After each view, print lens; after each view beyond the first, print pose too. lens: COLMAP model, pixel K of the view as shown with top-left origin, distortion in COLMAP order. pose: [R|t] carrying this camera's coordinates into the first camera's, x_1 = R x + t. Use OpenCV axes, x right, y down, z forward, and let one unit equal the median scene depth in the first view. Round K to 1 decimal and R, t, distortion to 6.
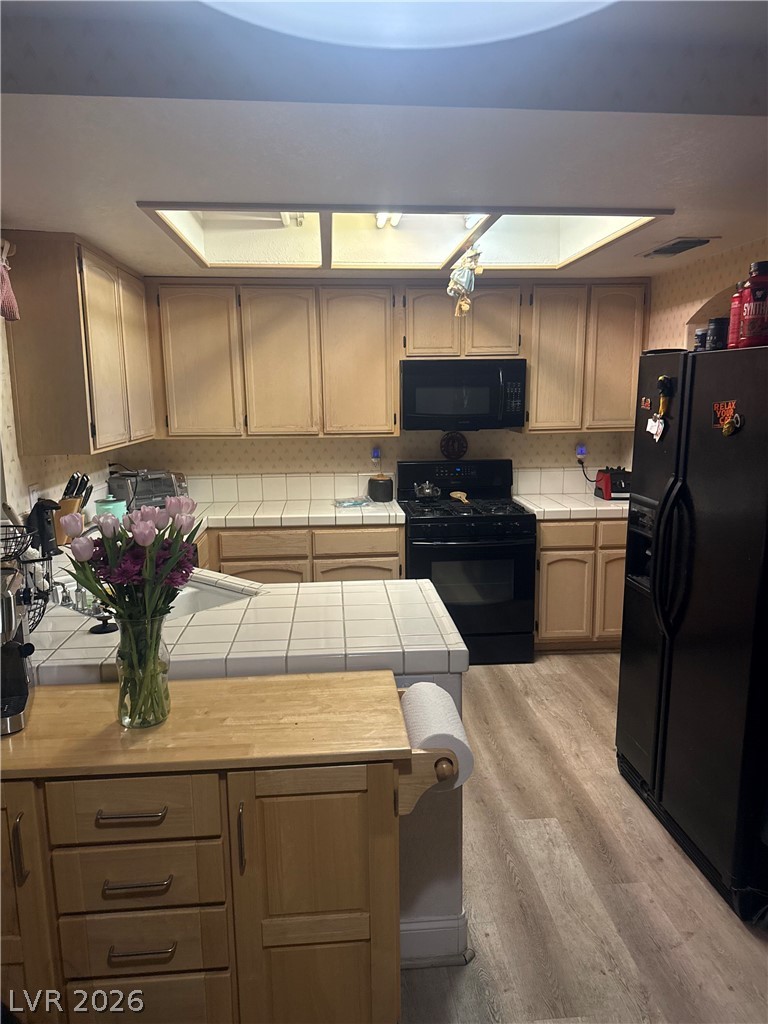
lens RADIAL K [[712.8, 0, 379.5], [0, 712.8, 518.4], [0, 0, 1]] dist [0.053137, -0.075241]
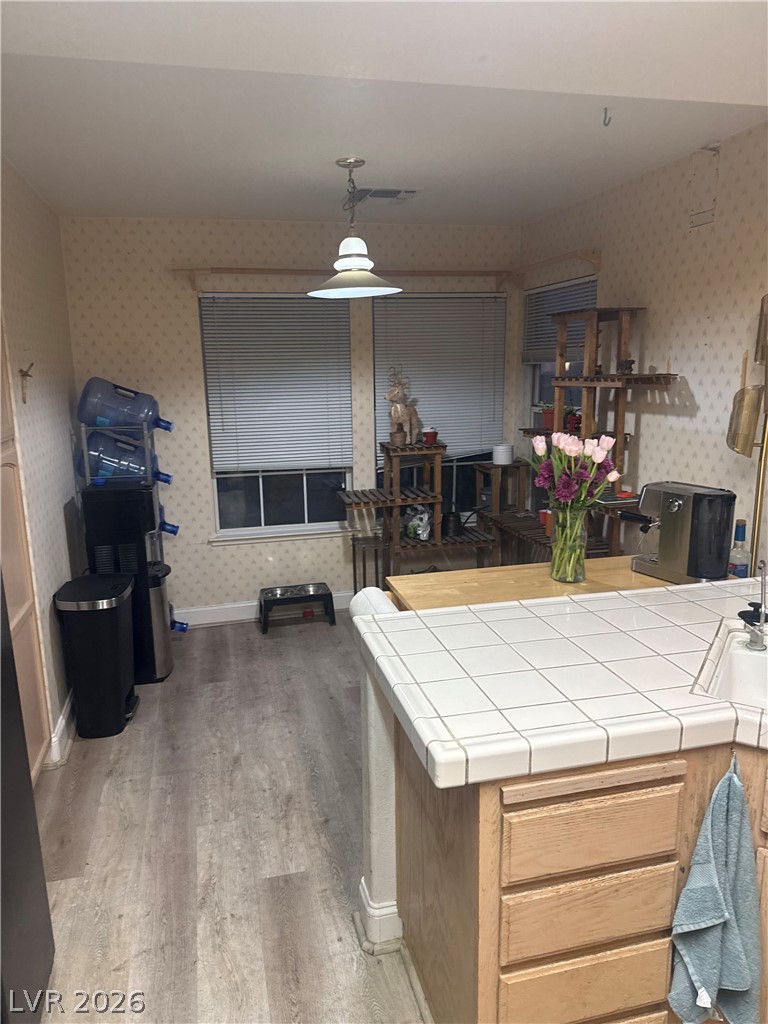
lens RADIAL K [[712.8, 0, 379.5], [0, 712.8, 518.4], [0, 0, 1]] dist [0.053137, -0.075241]
pose [[-0.985731, 0.057858, -0.158073, 0.181337], [-0.005465, 0.927578, 0.373591, -0.245384], [0.168240, 0.369124, -0.914026, 1.408105]]
